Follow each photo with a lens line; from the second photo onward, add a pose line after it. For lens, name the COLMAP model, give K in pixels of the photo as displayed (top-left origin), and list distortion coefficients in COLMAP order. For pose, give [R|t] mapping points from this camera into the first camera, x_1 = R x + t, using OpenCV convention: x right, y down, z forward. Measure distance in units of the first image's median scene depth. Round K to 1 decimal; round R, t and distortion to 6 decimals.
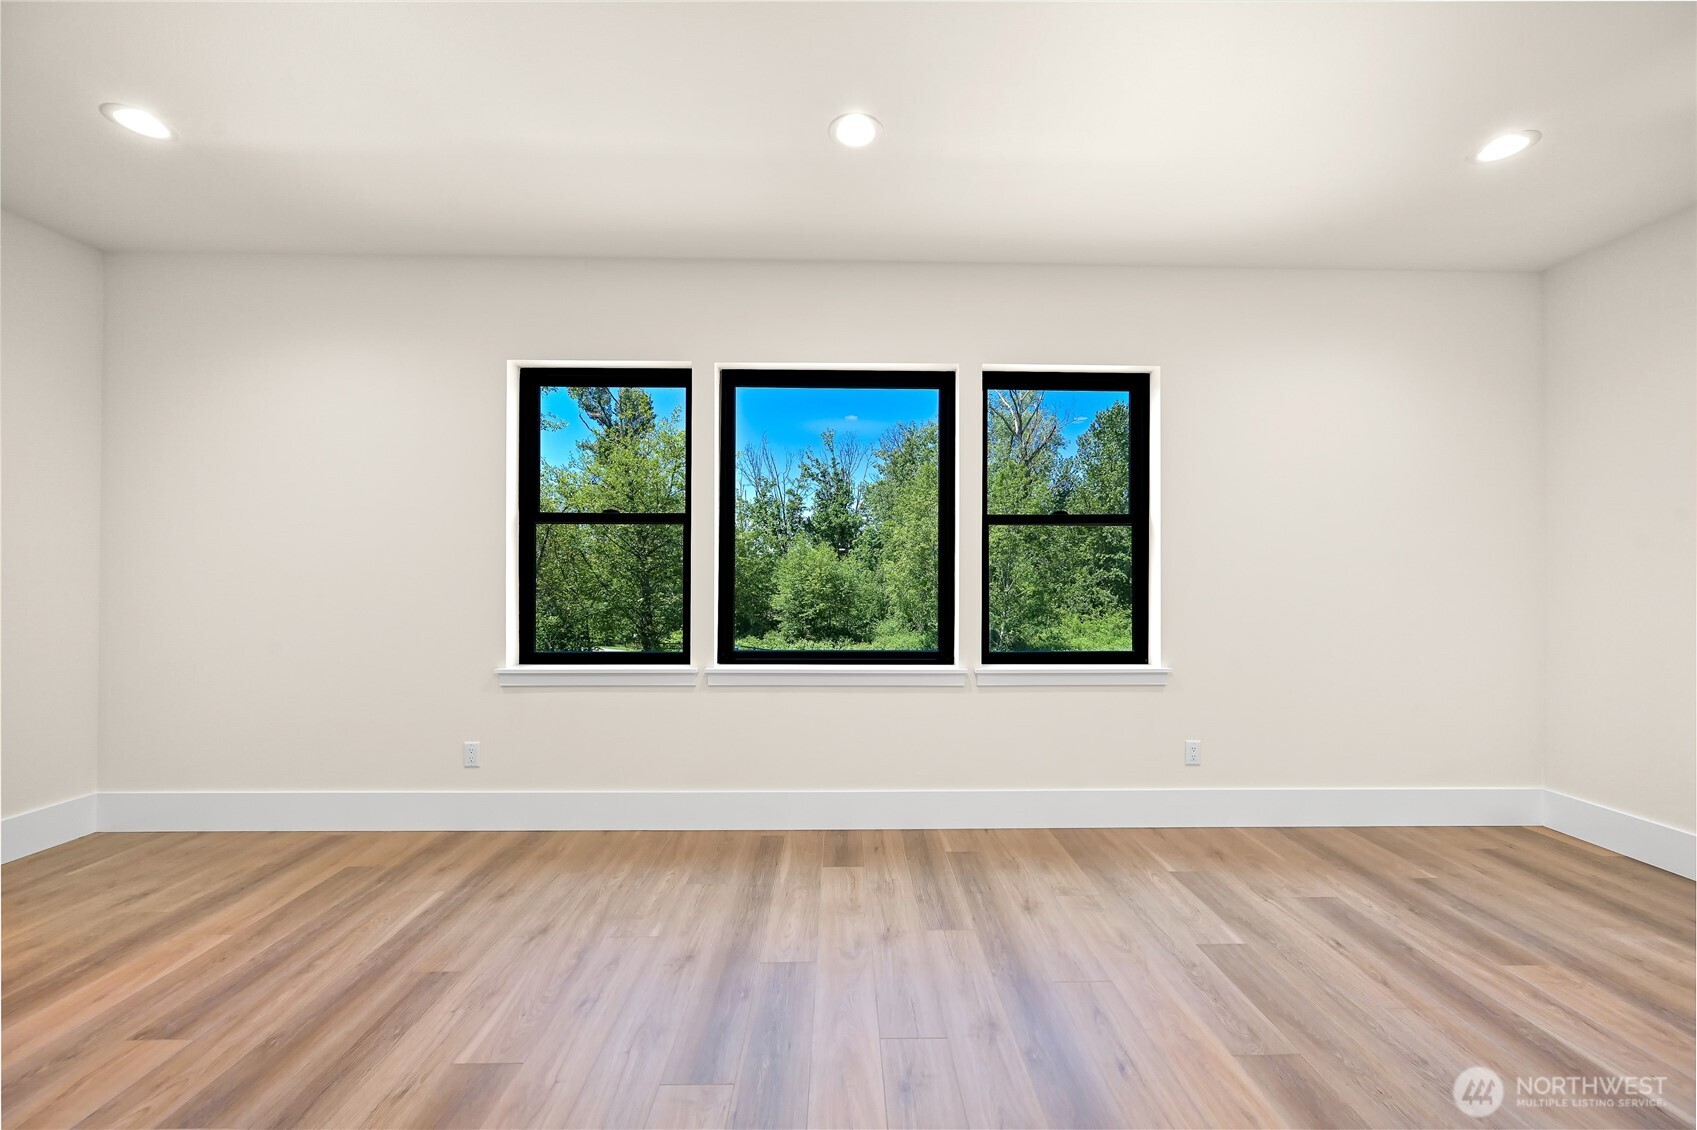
lens RADIAL K [[665.5, 0, 853.6], [0, 665.5, 573.7], [0, 0, 1]] dist [-0.002412, 0.000187]
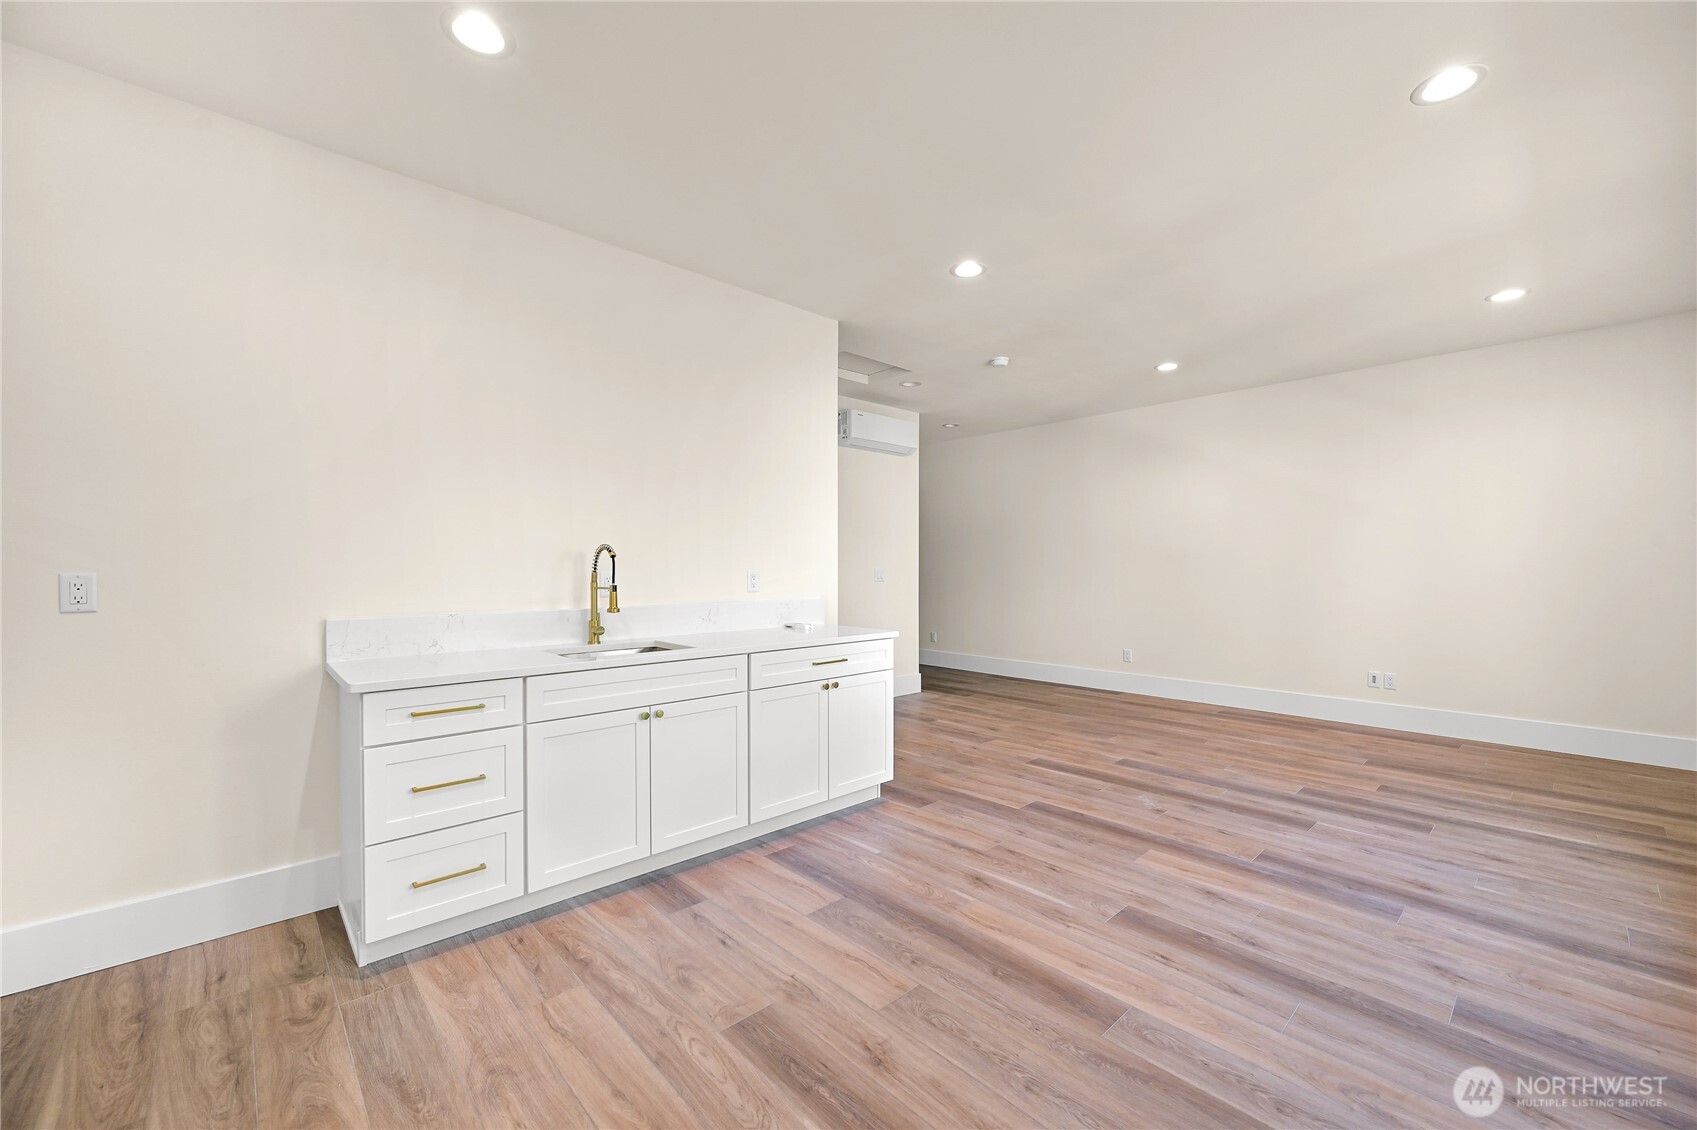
lens RADIAL K [[675.4, 0, 855.0], [0, 675.4, 565.9], [0, 0, 1]] dist [-0.000859, 0.000004]
pose [[-0.745861, -0.002699, -0.666096, 1.130373], [-0.000609, 0.999994, -0.003370, 0.005208], [0.666102, -0.002108, -0.745858, 1.044317]]
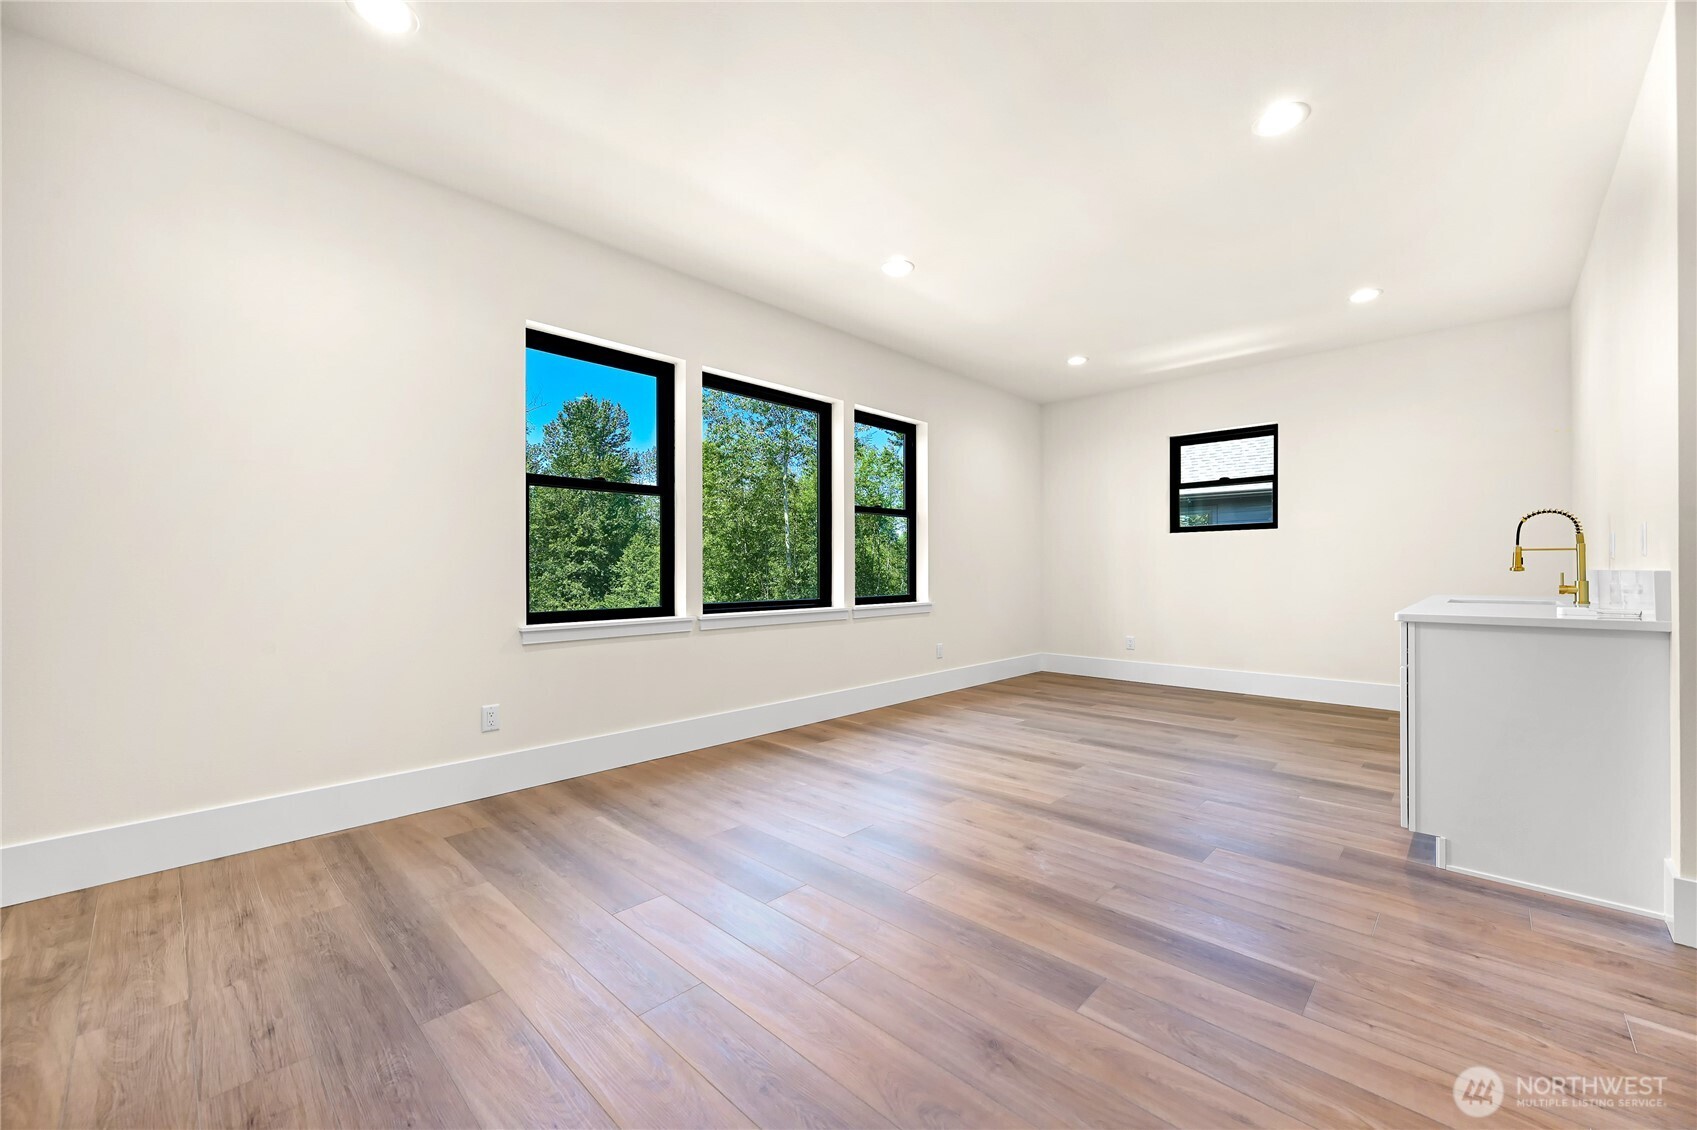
lens RADIAL K [[675.4, 0, 855.0], [0, 675.4, 565.9], [0, 0, 1]] dist [-0.000859, 0.000004]
pose [[0.704126, -0.002248, 0.710072, -1.140820], [0.004546, 0.999989, -0.001343, 0.067940], [-0.710061, 0.004174, 0.704128, -0.093964]]
